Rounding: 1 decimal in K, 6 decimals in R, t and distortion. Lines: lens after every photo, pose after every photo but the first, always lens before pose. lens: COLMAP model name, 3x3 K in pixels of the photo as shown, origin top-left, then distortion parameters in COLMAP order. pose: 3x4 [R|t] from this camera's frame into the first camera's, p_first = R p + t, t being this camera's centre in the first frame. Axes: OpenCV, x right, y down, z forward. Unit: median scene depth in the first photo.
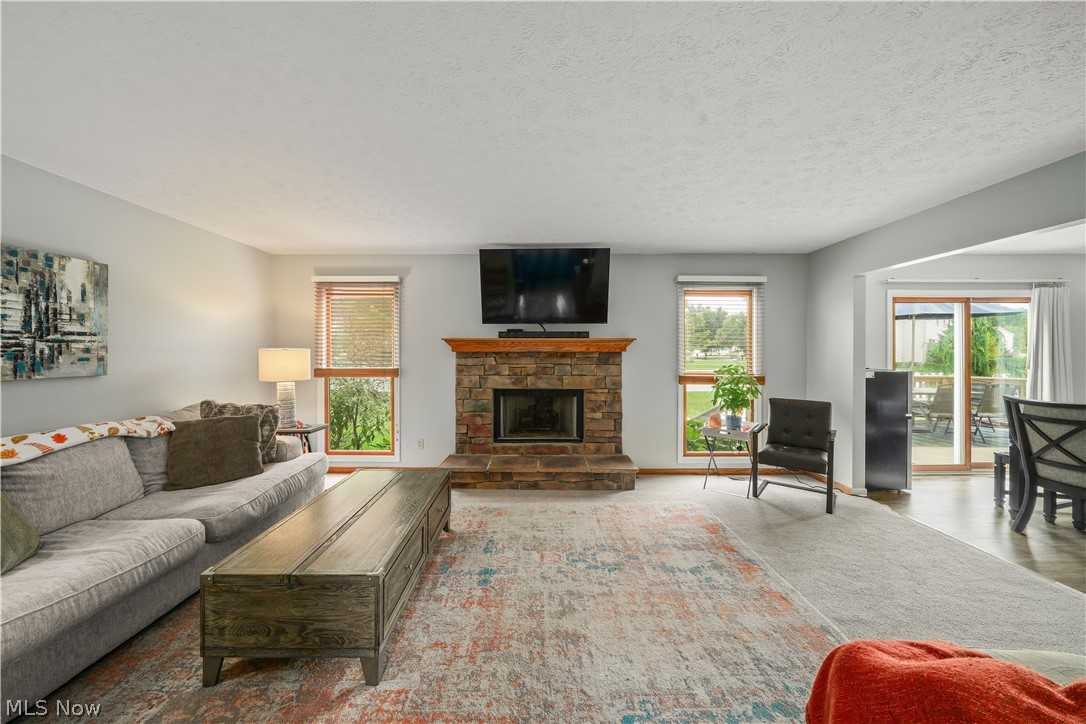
lens RADIAL K [[382.4, 0, 545.1], [0, 382.4, 362.1], [0, 0, 1]] dist [-0.008897, 0.000155]
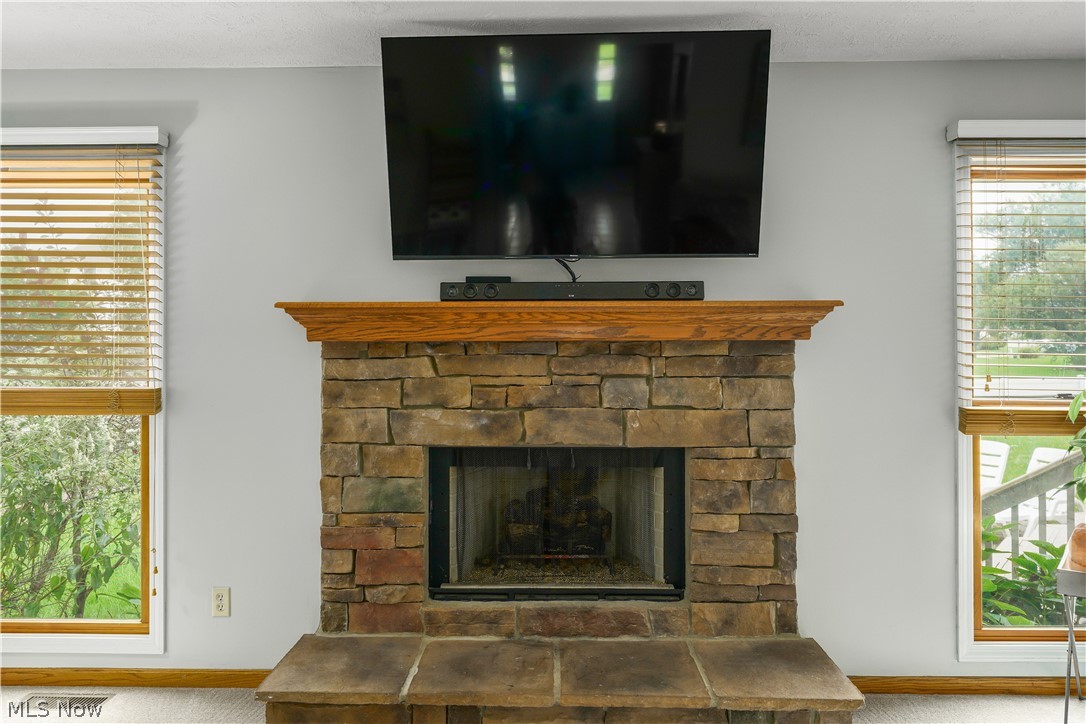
lens RADIAL K [[752.8, 0, 541.5], [0, 752.8, 358.5], [0, 0, 1]] dist [-0.000397, 0.000135]
pose [[0.999638, -0.001748, -0.026832, -0.012311], [0.001731, 0.999998, -0.000655, -0.010314], [0.026833, 0.000608, 0.999640, 0.311266]]
